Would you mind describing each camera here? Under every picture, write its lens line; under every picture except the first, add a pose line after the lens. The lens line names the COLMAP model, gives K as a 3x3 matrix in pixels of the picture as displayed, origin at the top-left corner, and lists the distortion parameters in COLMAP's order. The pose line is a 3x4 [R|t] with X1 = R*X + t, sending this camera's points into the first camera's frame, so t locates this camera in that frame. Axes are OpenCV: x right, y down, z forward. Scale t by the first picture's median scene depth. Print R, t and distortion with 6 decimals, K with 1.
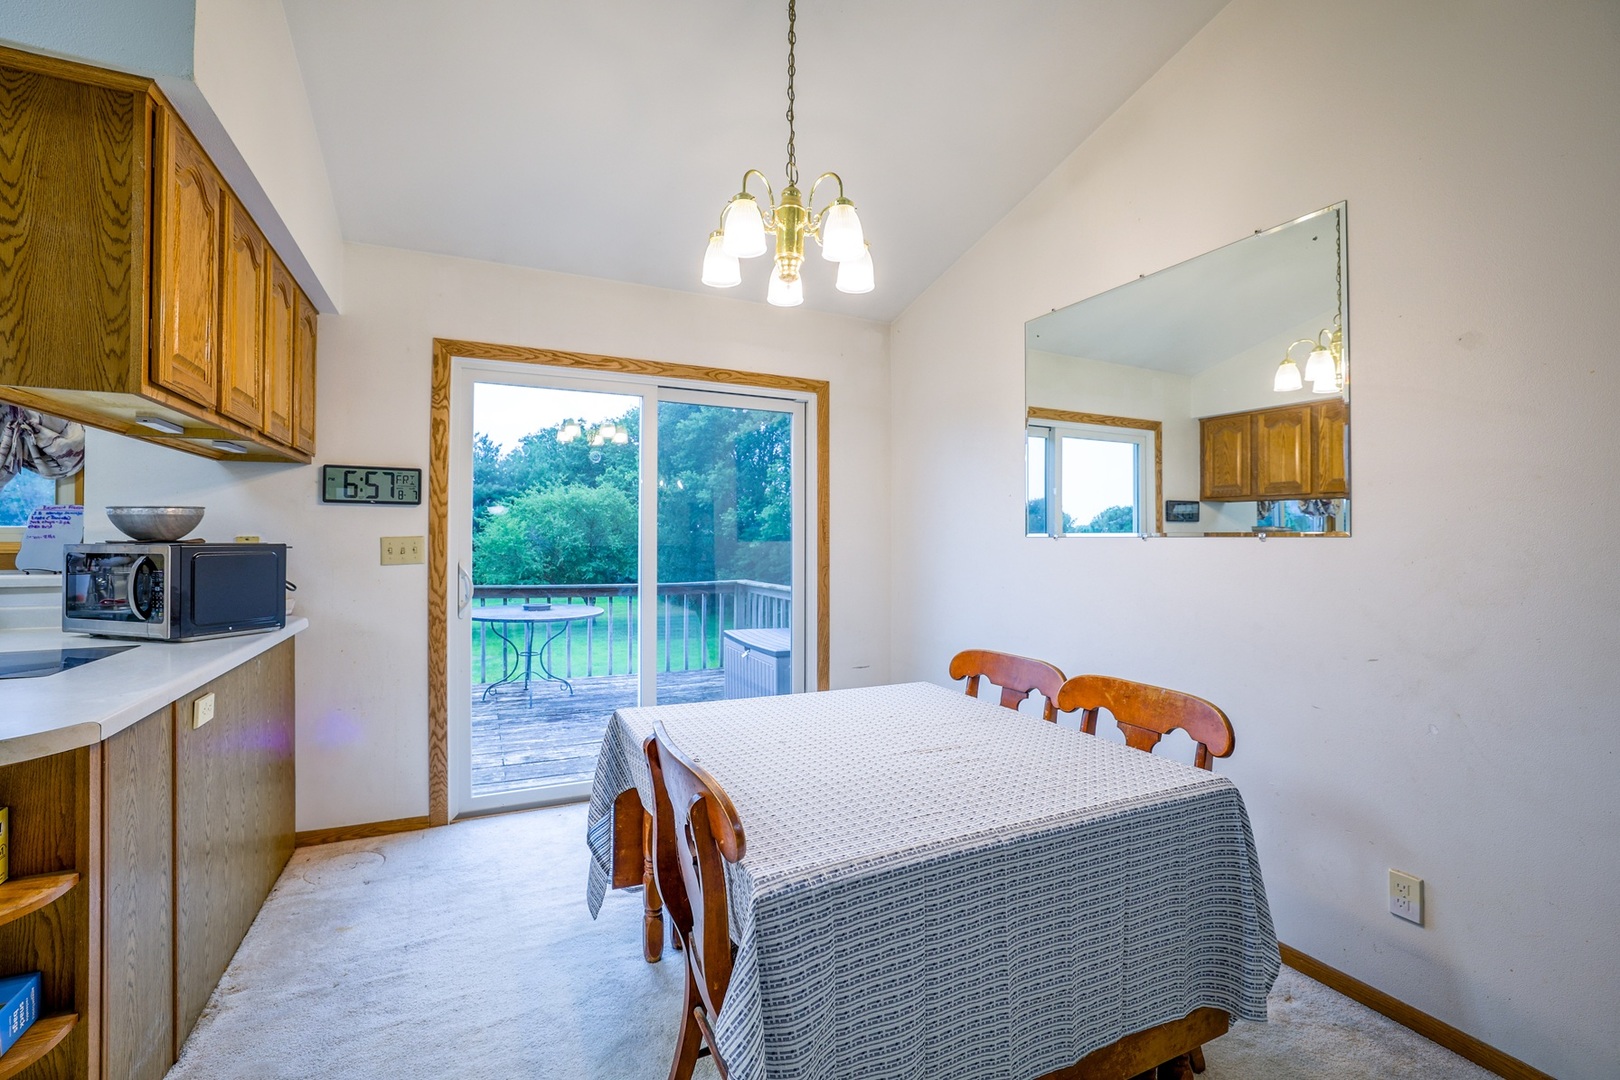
lens RADIAL K [[714.5, 0, 808.7], [0, 714.5, 539.8], [0, 0, 1]] dist [-0.015641, 0.006796]
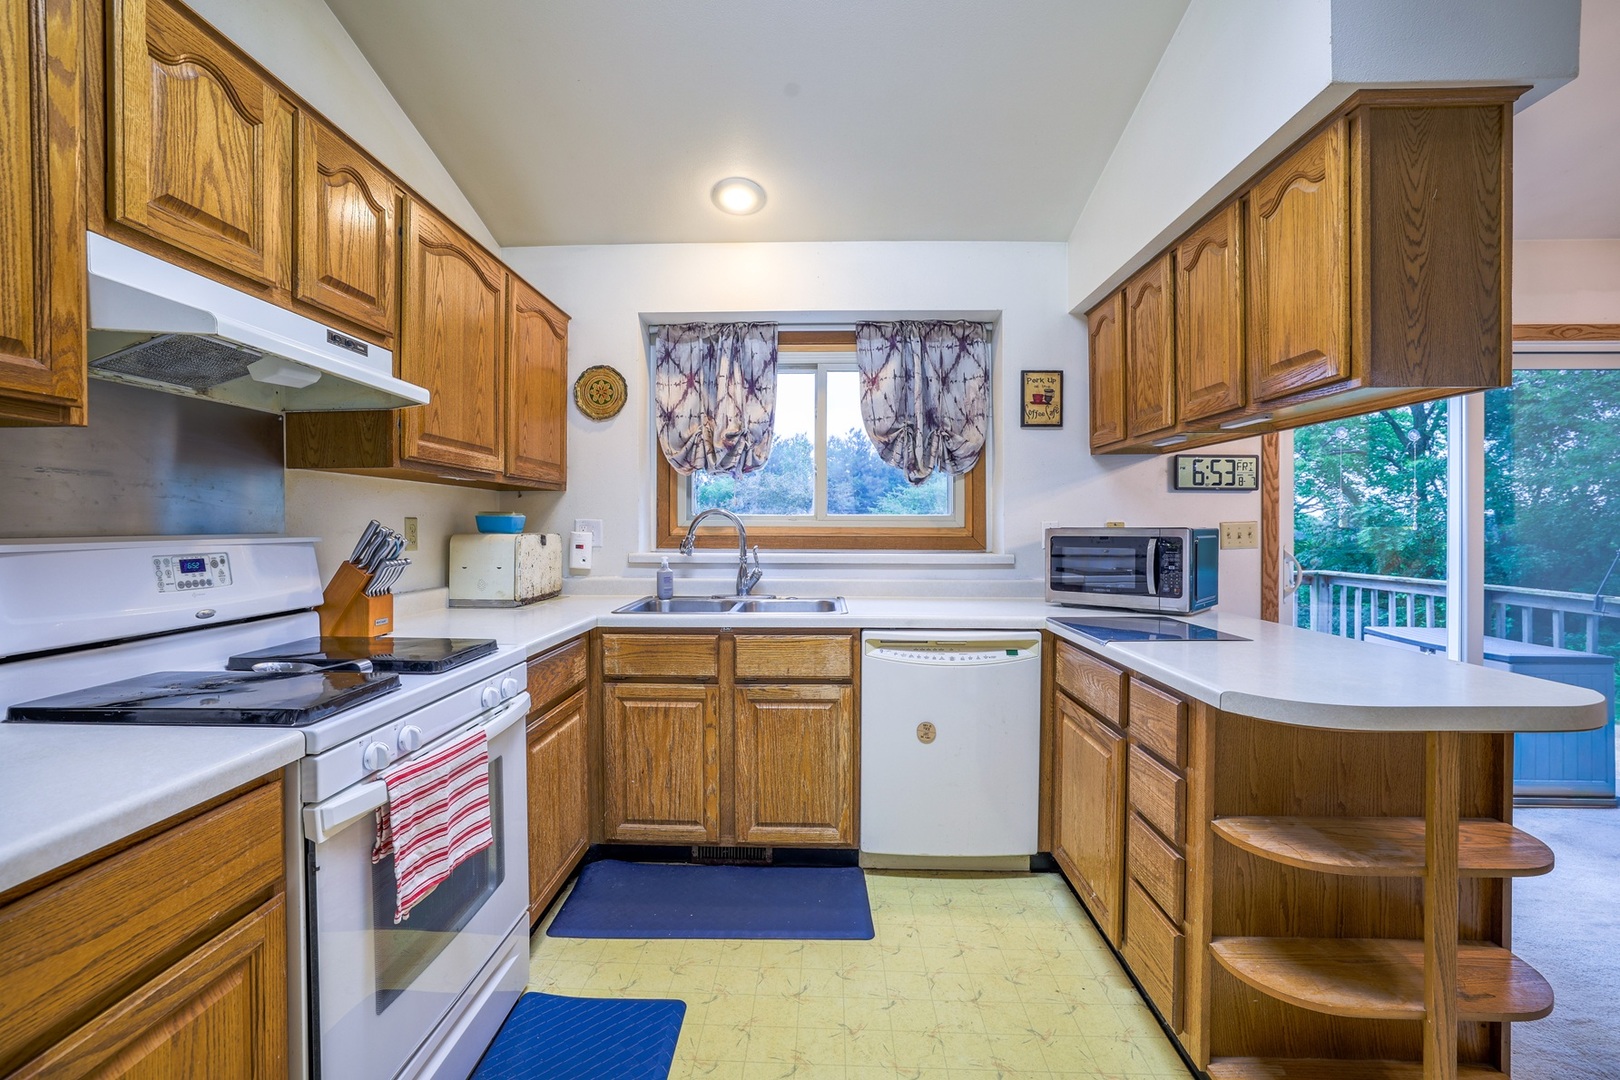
lens RADIAL K [[714.5, 0, 808.8], [0, 714.5, 533.4], [0, 0, 1]] dist [-0.015641, 0.006796]
pose [[0.889349, 0.005272, -0.457199, -0.733920], [-0.000842, 0.999951, 0.009893, 0.003345], [0.457229, -0.008414, 0.889309, -0.229208]]
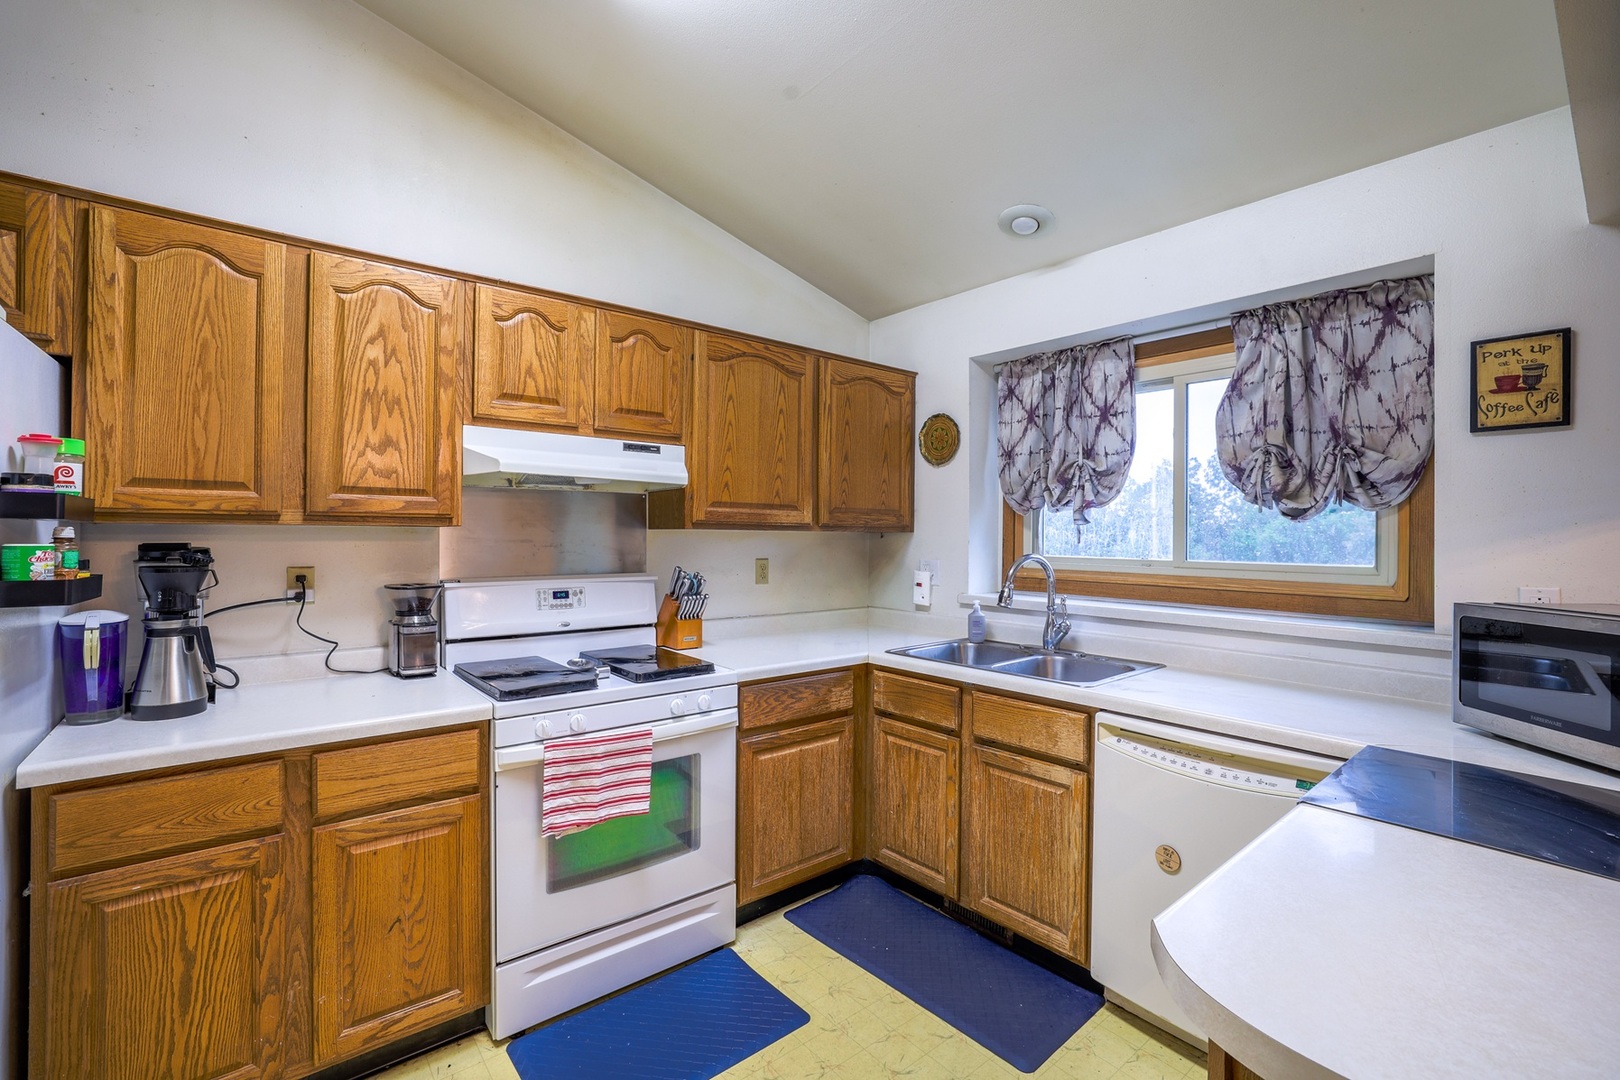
lens RADIAL K [[714.5, 0, 788.4], [0, 714.5, 539.0], [0, 0, 1]] dist [-0.015641, 0.006796]
pose [[0.235234, 0.005692, -0.971922, -0.419535], [-0.010103, 0.999943, 0.003411, -0.047743], [0.971886, 0.009017, 0.235279, 0.128450]]
